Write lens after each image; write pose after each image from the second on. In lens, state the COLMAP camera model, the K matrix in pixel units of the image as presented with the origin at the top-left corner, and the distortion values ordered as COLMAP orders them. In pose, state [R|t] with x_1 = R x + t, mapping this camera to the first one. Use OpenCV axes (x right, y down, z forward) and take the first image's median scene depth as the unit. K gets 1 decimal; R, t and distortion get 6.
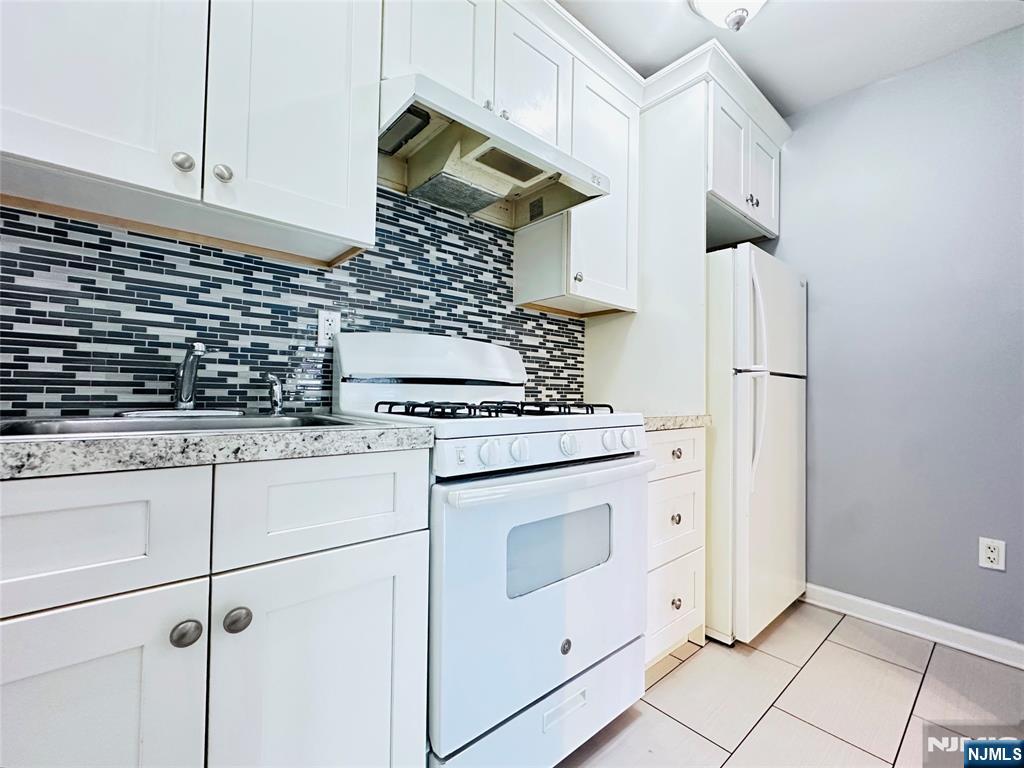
lens RADIAL K [[446.8, 0, 512.0], [0, 446.8, 384.0], [0, 0, 1]] dist [0.000052, -0.000093]
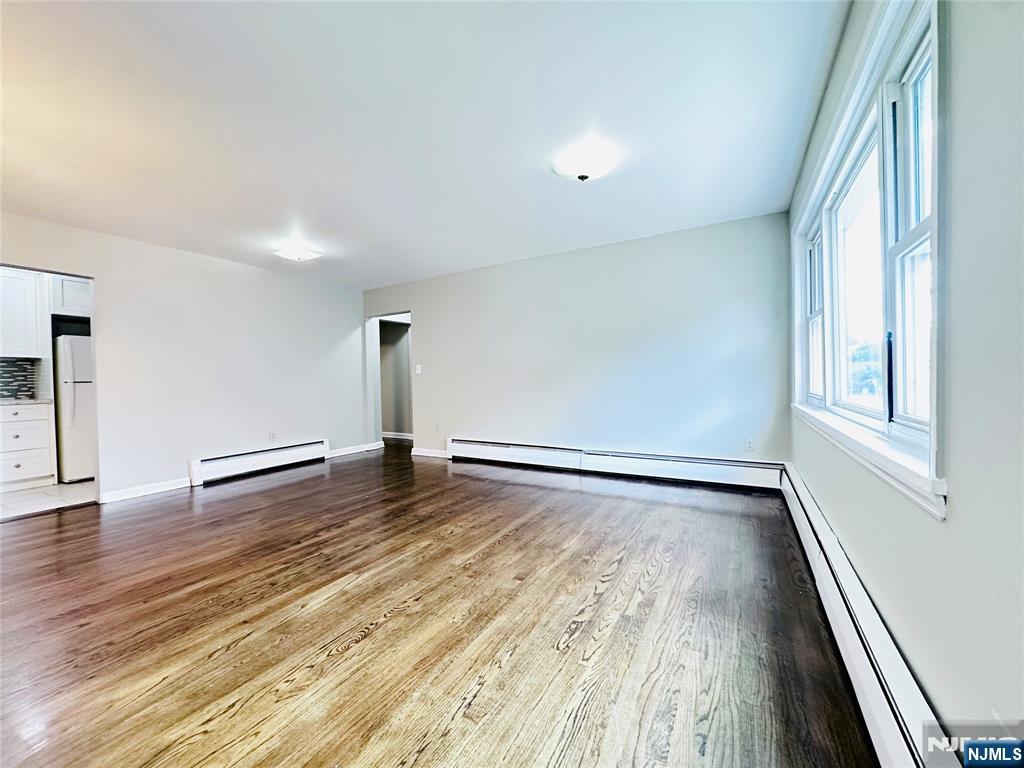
lens RADIAL K [[408.5, 0, 512.0], [0, 408.5, 384.0], [0, 0, 1]] dist [-0.000032, 0.000004]
pose [[0.944293, -0.036690, 0.327055, 1.867477], [0.028046, 0.999122, 0.031108, -0.015250], [-0.327909, -0.020202, 0.944493, -1.844002]]
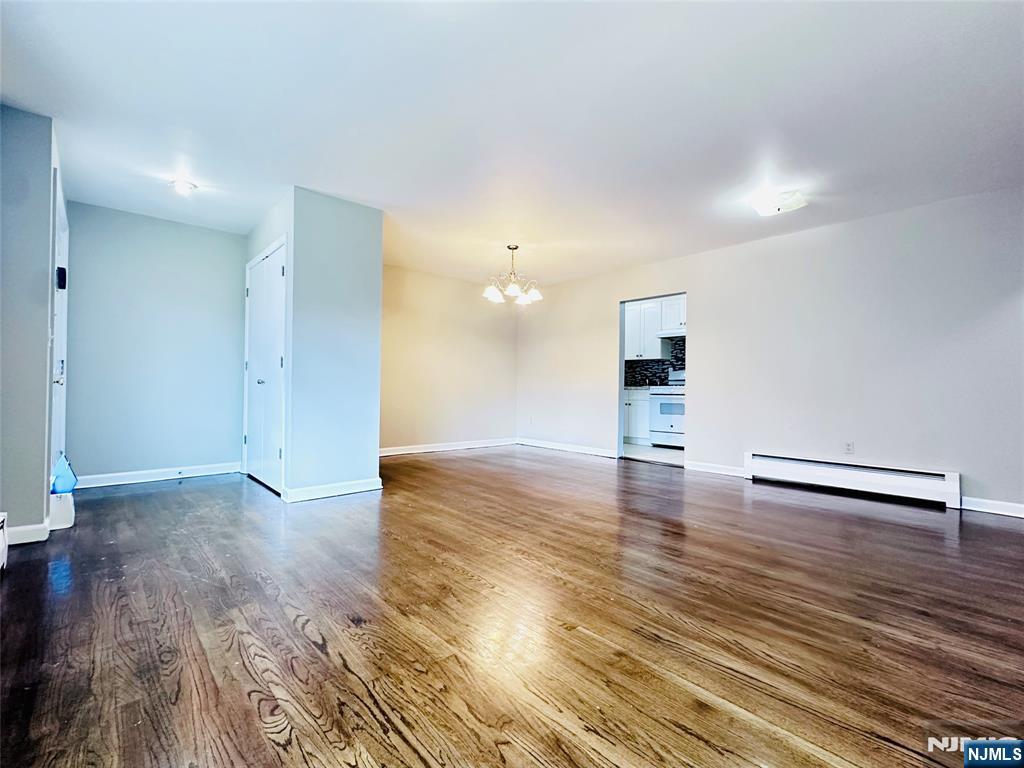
lens RADIAL K [[446.8, 0, 512.0], [0, 446.8, 384.0], [0, 0, 1]] dist [0.000052, -0.000093]
pose [[0.025196, -0.018980, -0.999502, 3.190351], [0.009007, 0.999783, -0.018758, 0.072032], [0.999642, -0.008530, 0.025361, -0.659687]]
